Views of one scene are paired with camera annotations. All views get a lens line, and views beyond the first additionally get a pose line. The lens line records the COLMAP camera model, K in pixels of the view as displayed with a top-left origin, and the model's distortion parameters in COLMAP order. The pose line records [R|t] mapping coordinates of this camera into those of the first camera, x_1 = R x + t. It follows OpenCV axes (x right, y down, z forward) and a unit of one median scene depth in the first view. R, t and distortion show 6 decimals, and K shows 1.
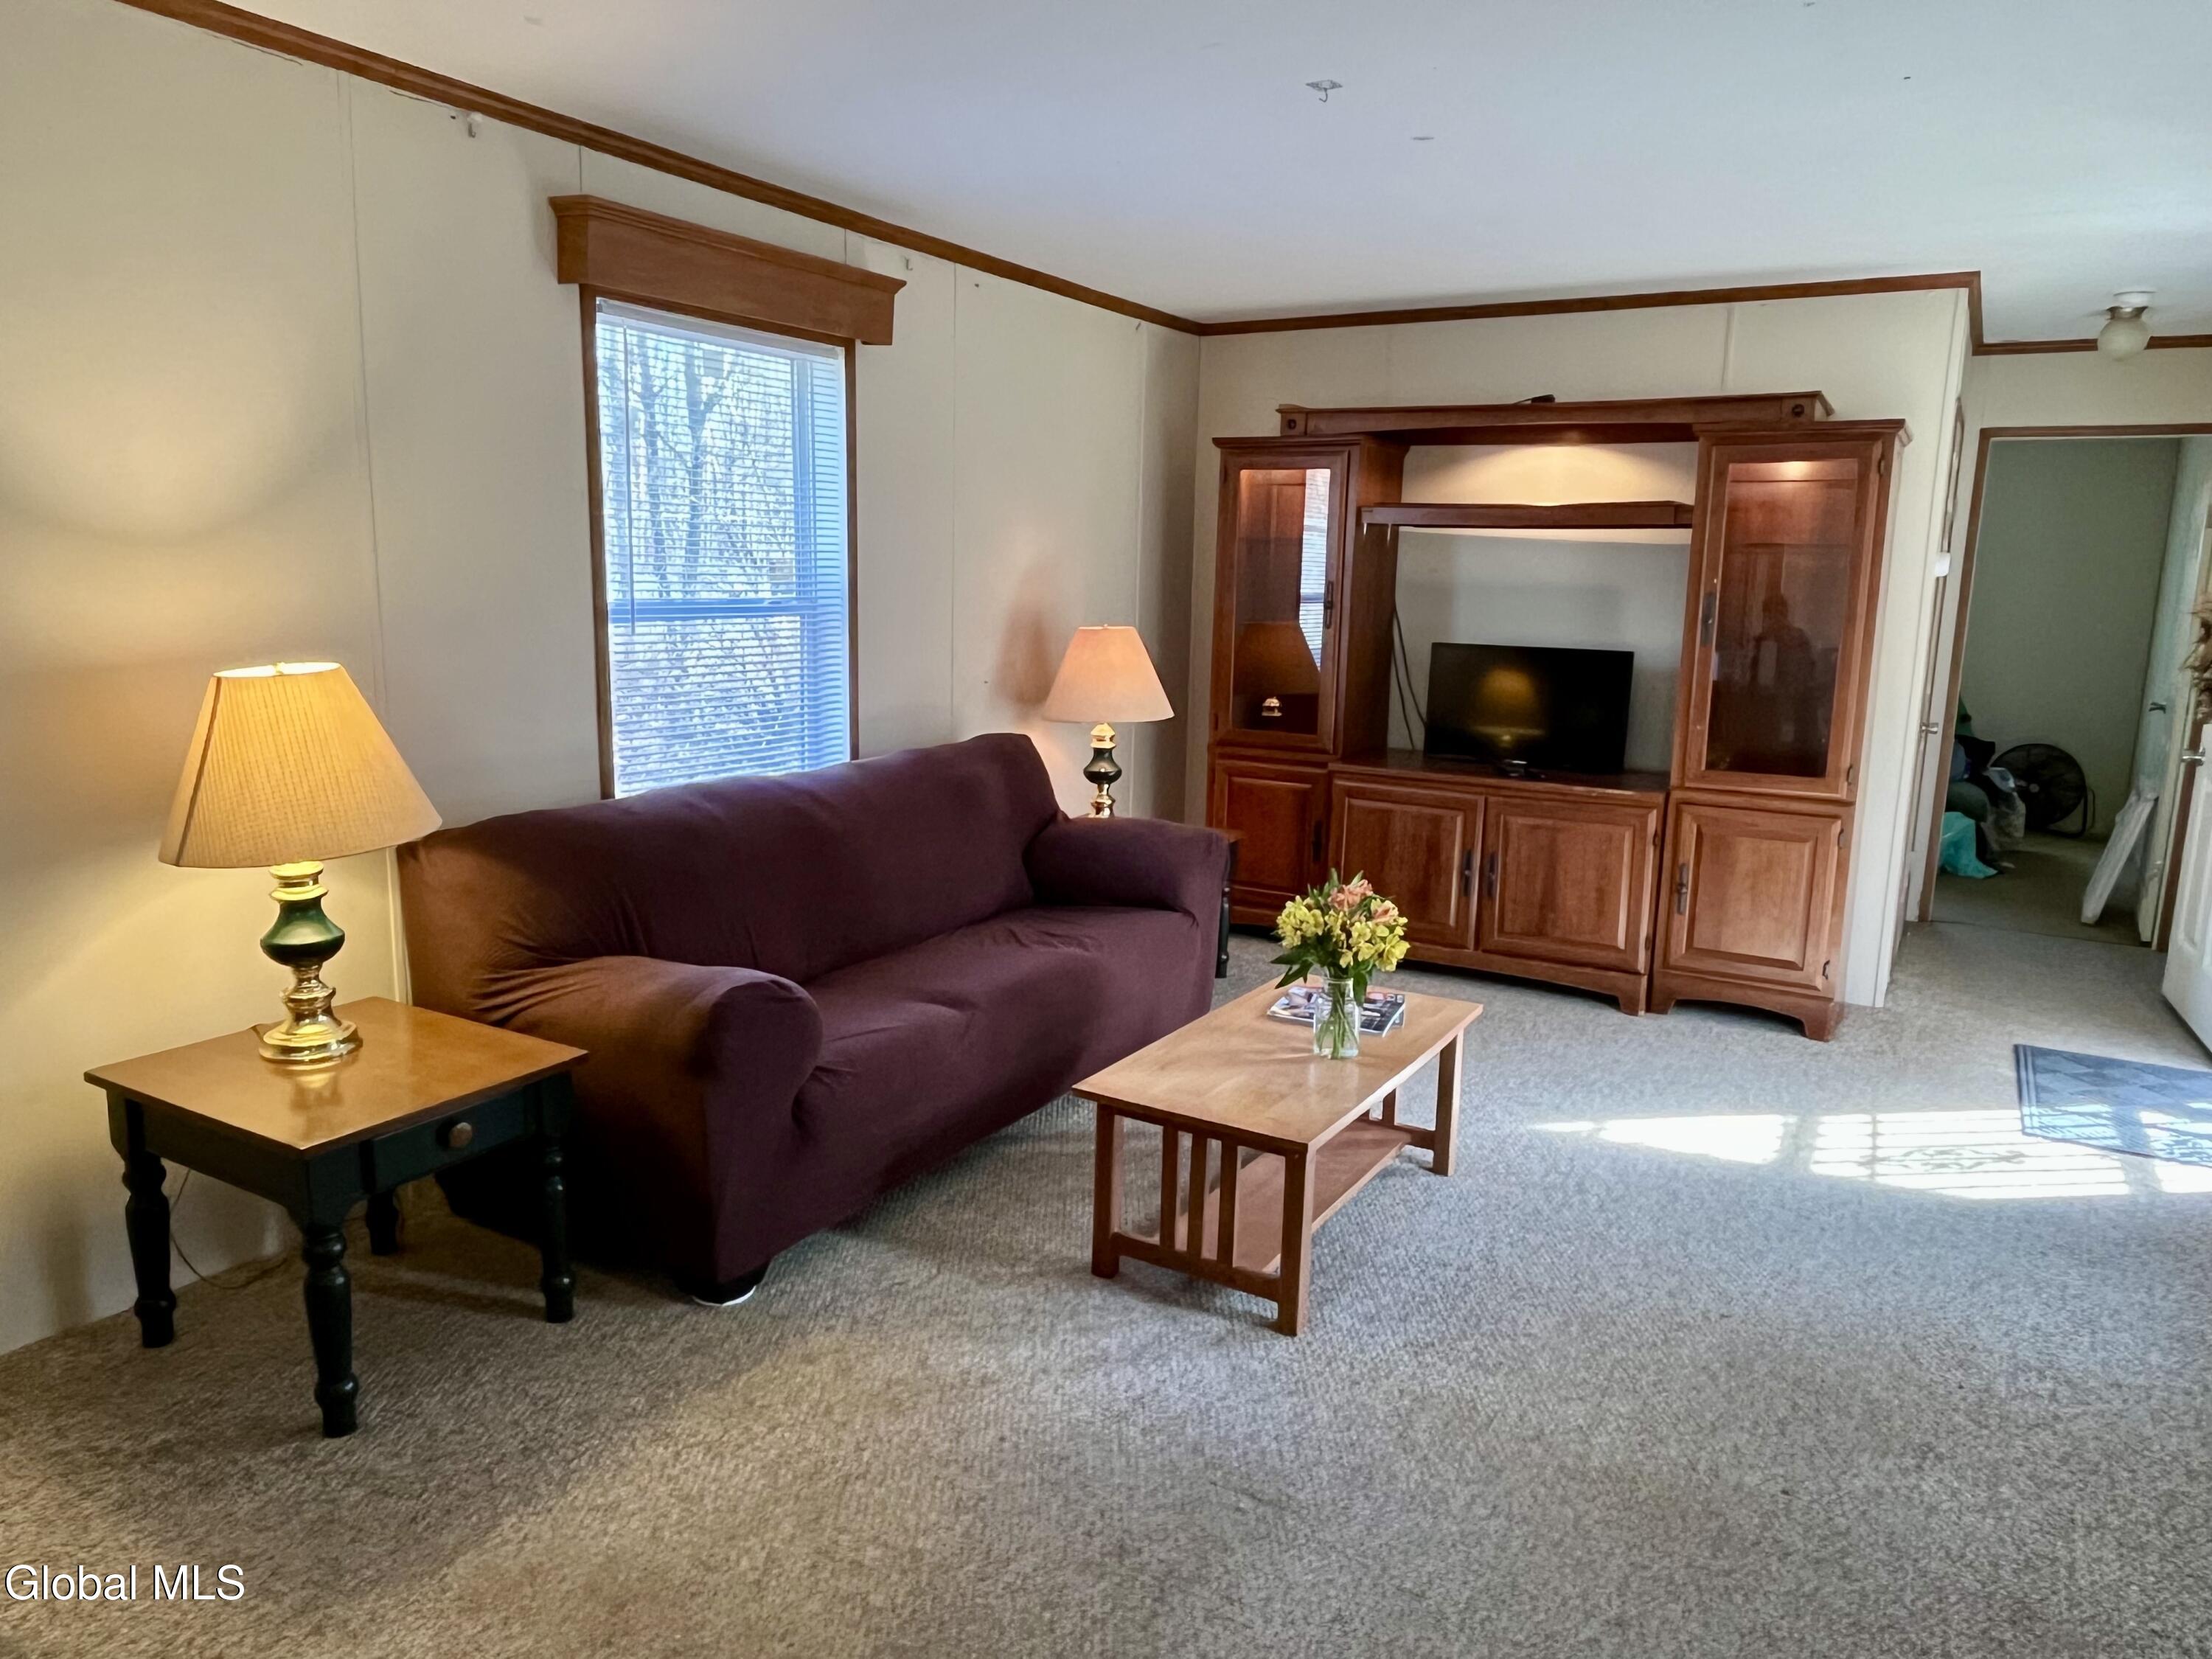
lens RADIAL K [[1434.9, 0, 1106.0], [0, 1434.9, 829.5], [0, 0, 1]] dist [-0.036052, -0.001365]
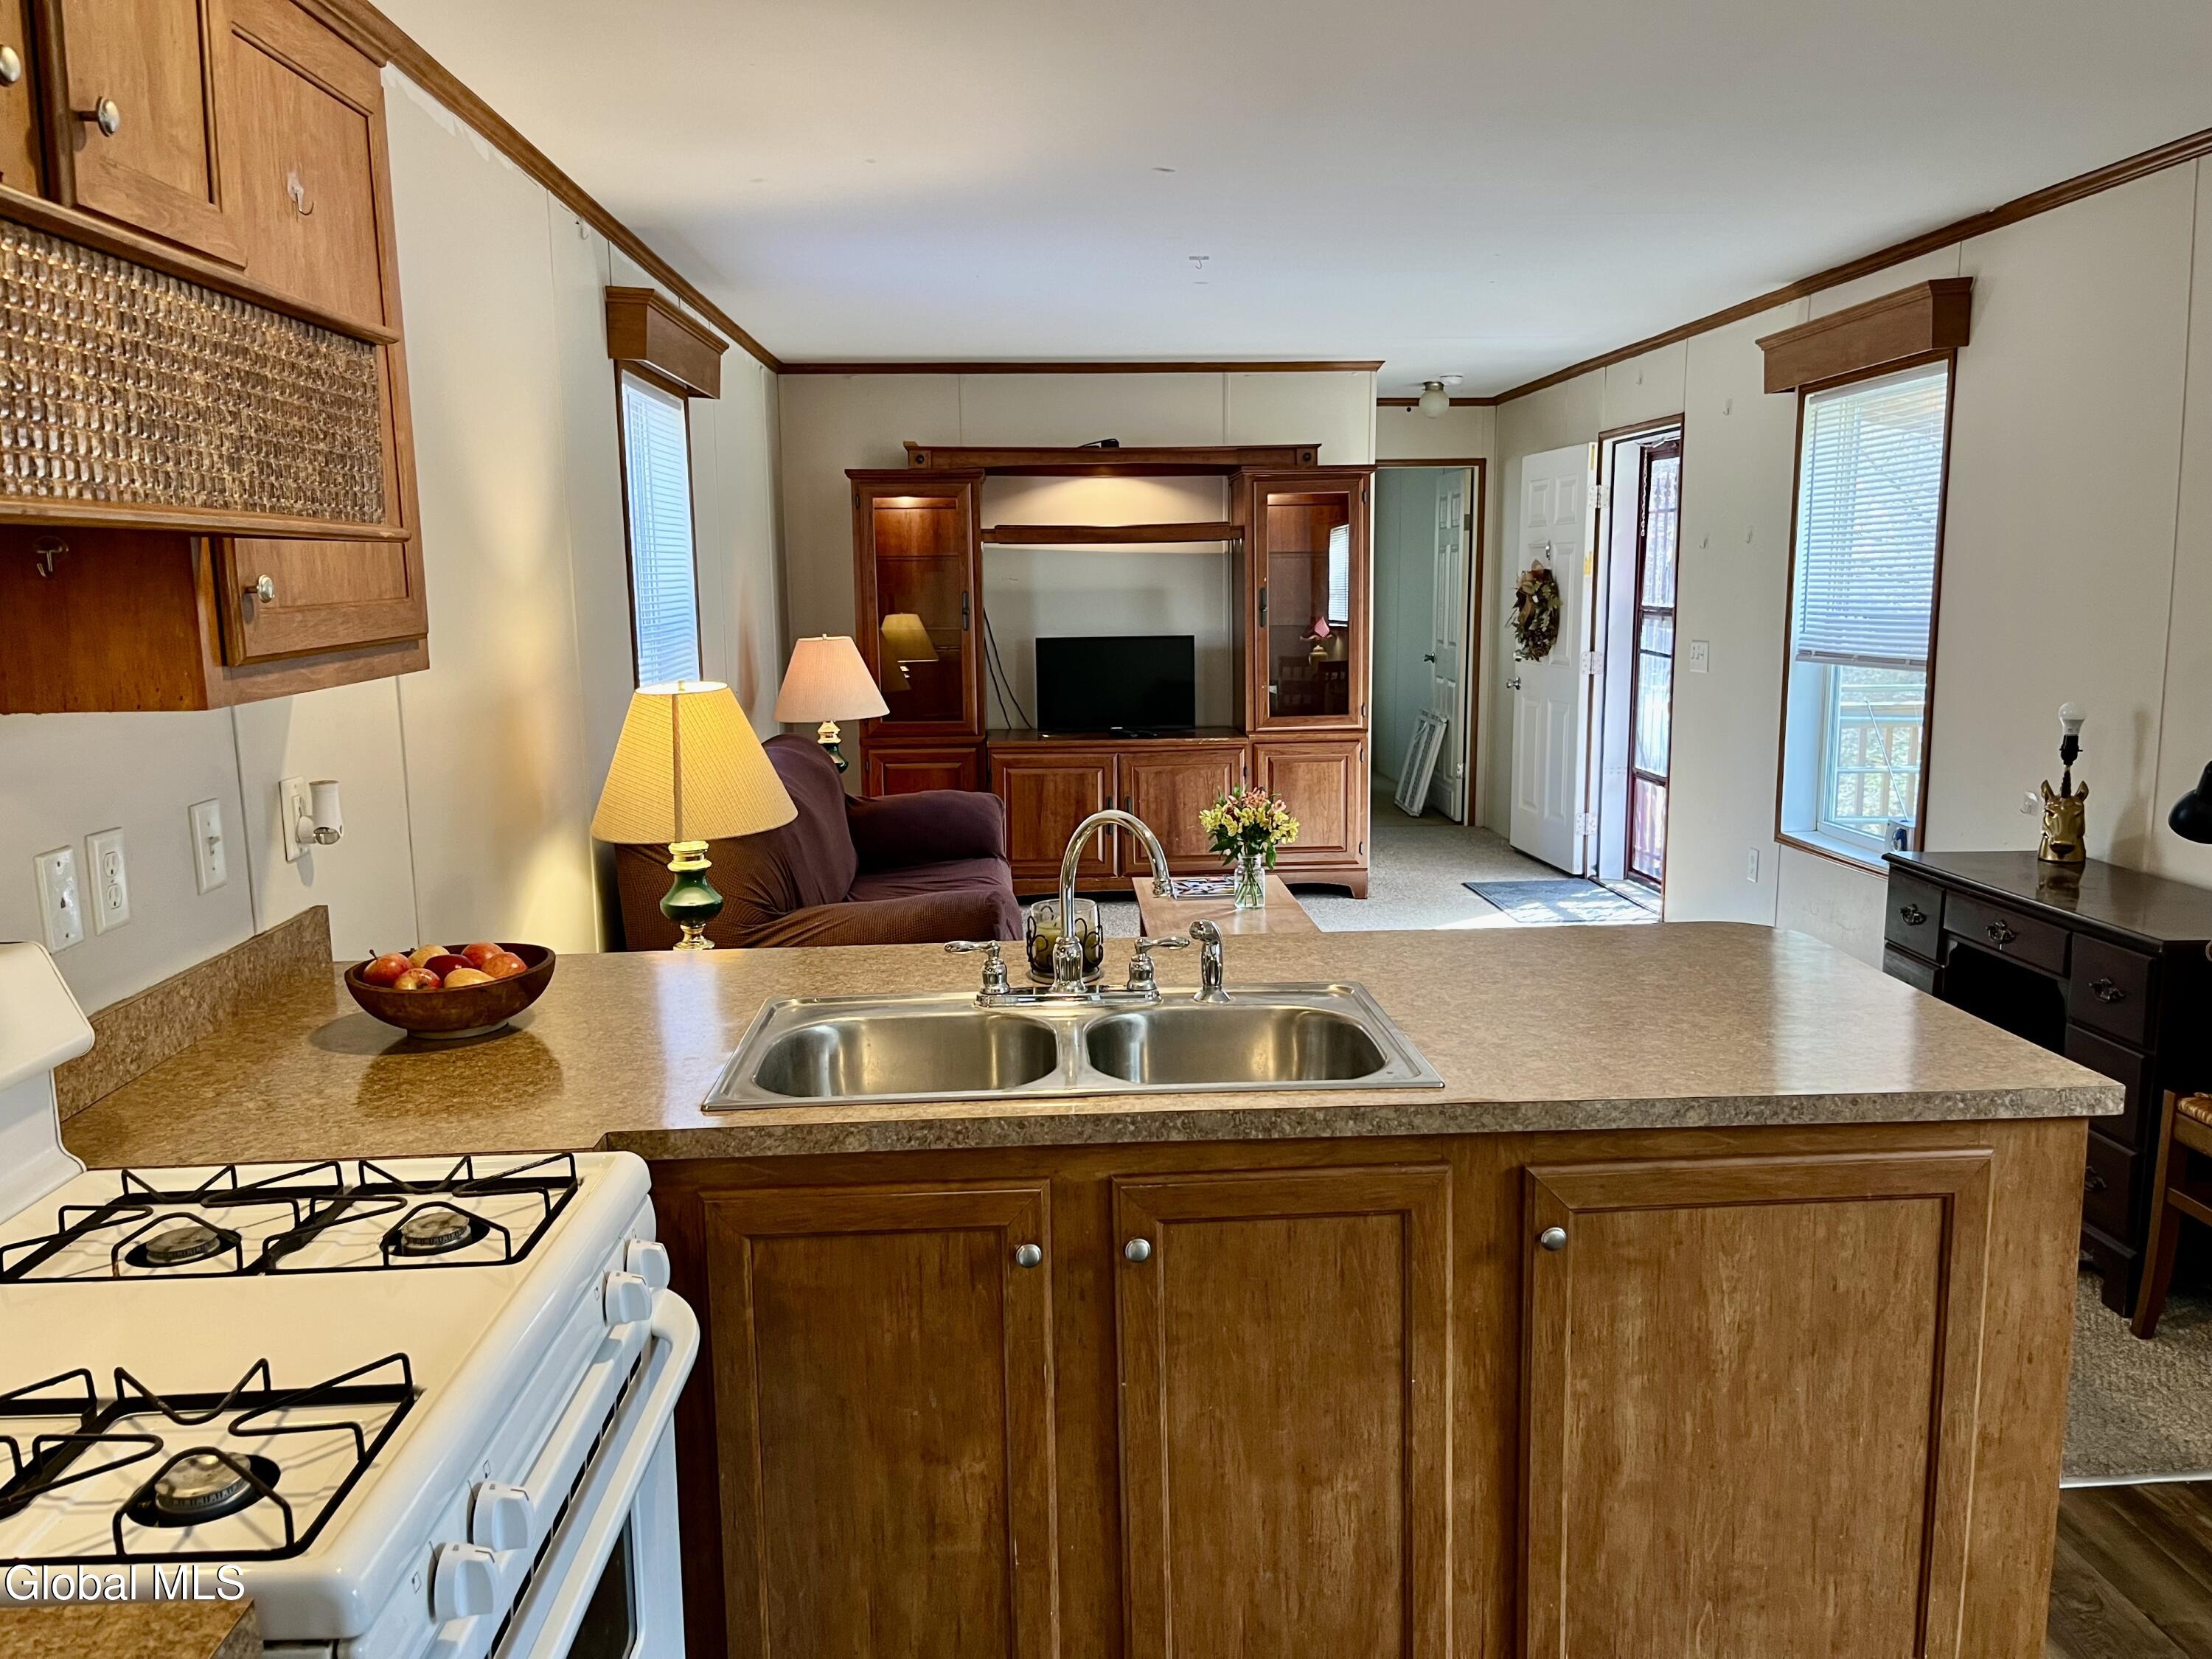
lens RADIAL K [[1638.0, 0, 1106.0], [0, 1638.0, 829.5], [0, 0, 1]] dist [0.021094, -0.001855]
pose [[0.831044, -0.114855, 0.544219, -0.540076], [0.126541, 0.991831, 0.016090, 0.018817], [-0.541621, 0.055495, 0.838789, -0.214493]]
